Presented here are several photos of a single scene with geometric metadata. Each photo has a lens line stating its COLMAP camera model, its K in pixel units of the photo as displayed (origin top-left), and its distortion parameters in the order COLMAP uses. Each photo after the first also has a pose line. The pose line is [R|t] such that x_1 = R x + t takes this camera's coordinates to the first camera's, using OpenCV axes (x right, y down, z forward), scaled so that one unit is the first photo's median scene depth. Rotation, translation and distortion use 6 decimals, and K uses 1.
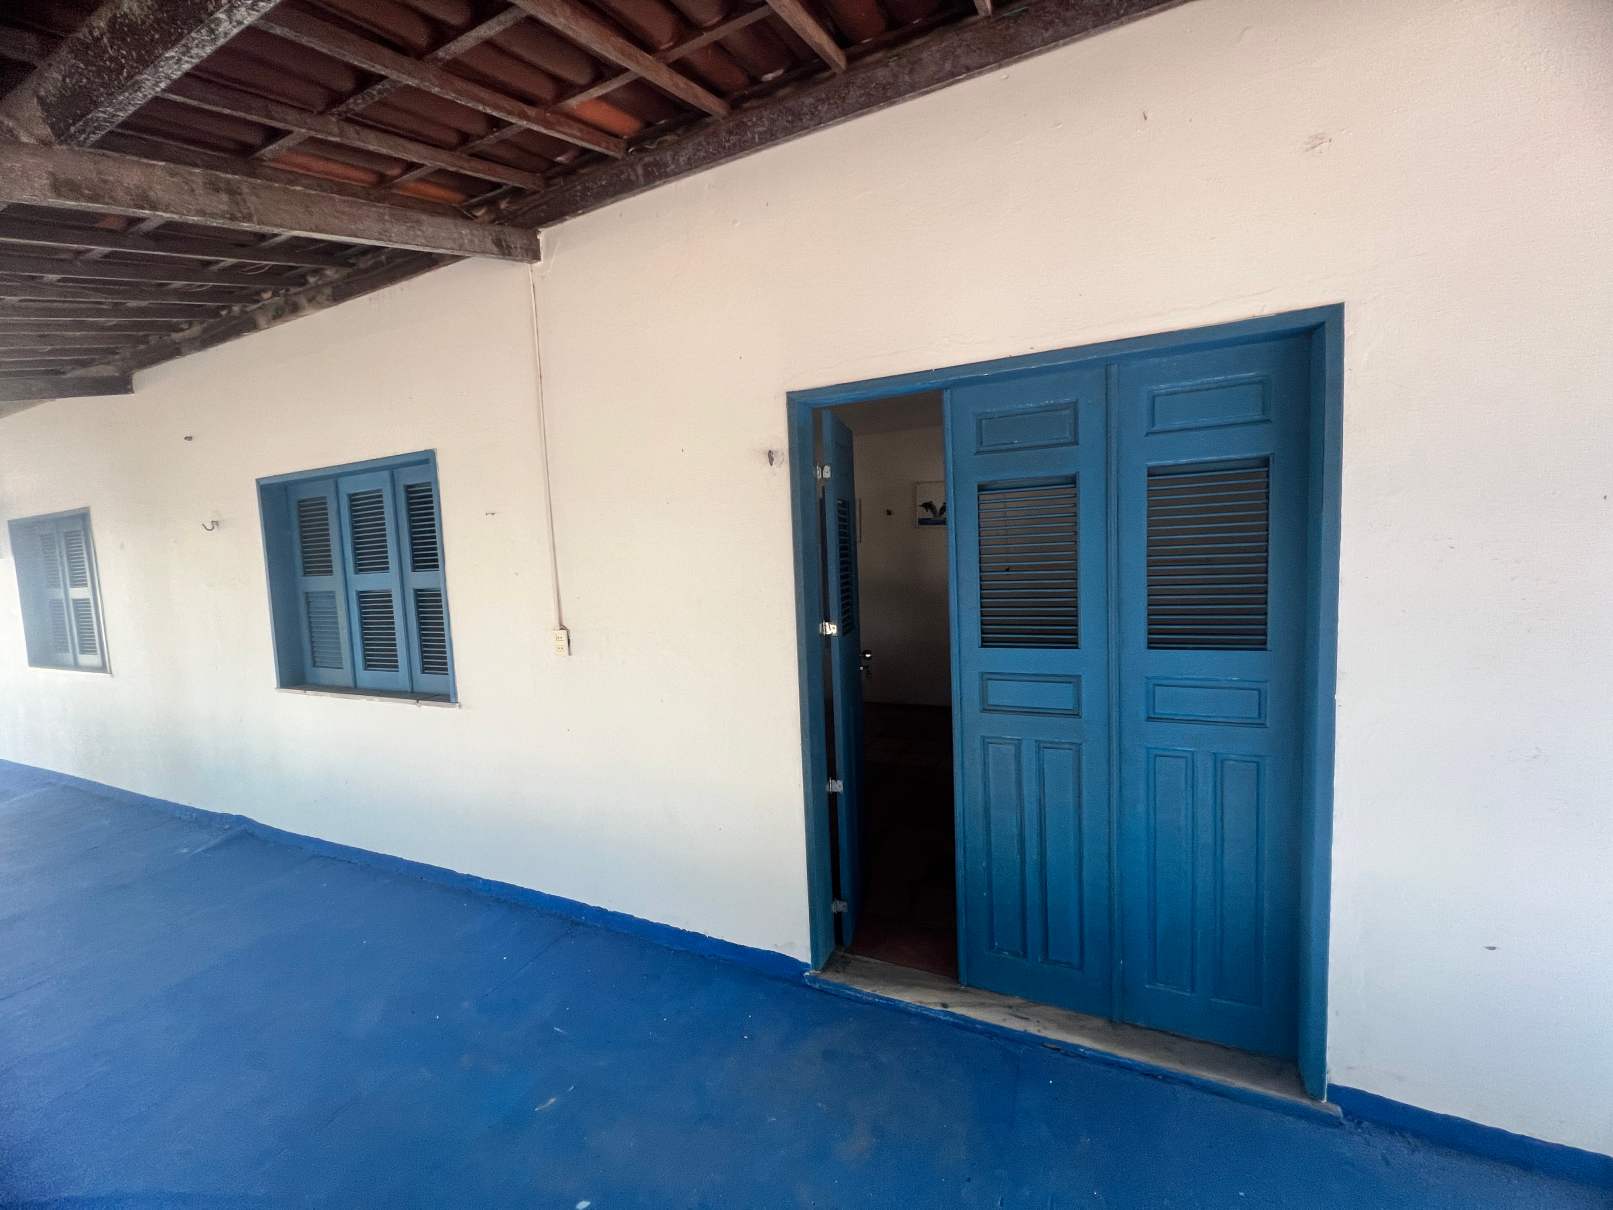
lens RADIAL K [[644.9, 0, 800.7], [0, 644.9, 598.5], [0, 0, 1]] dist [-0.001501, 0.000672]
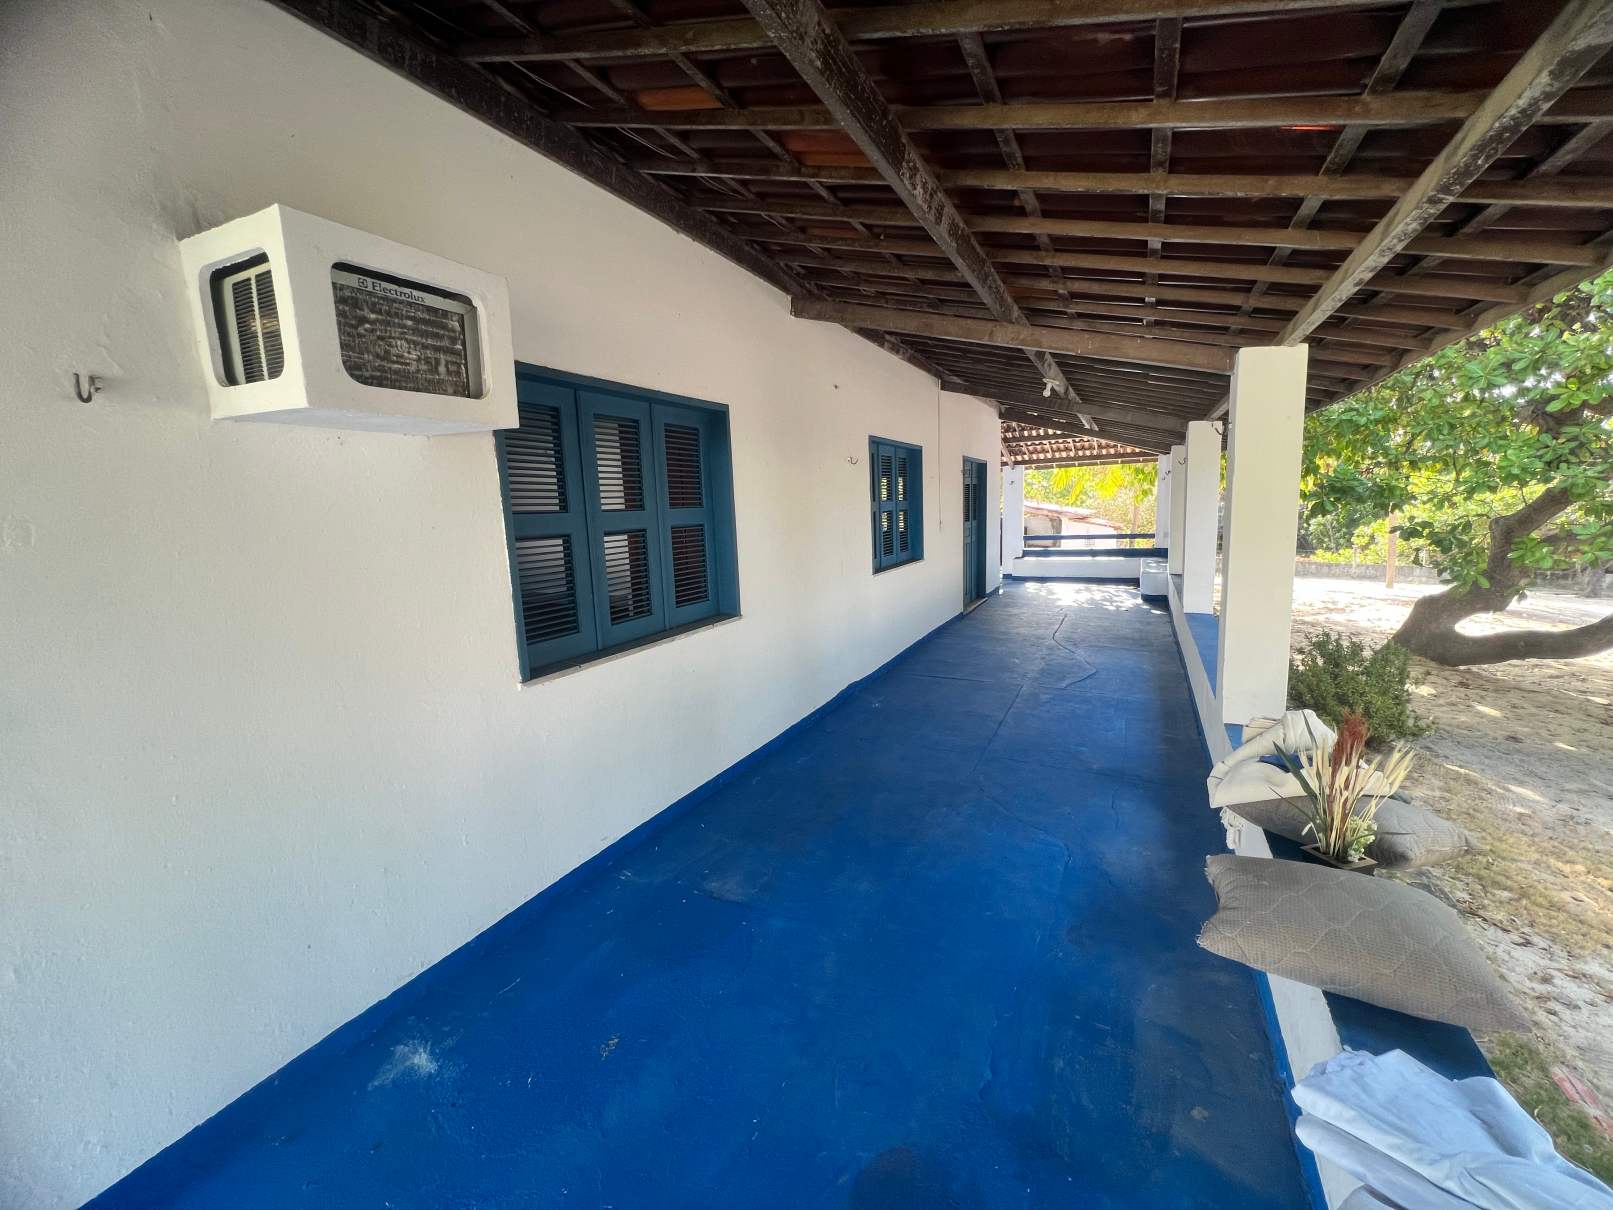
lens RADIAL K [[644.9, 0, 800.7], [0, 644.9, 598.5], [0, 0, 1]] dist [-0.001501, 0.000672]
pose [[0.038387, -0.101561, 0.994088, -1.701514], [0.108809, 0.989331, 0.096873, 0.023461], [-0.993321, 0.104447, 0.049028, 0.795521]]
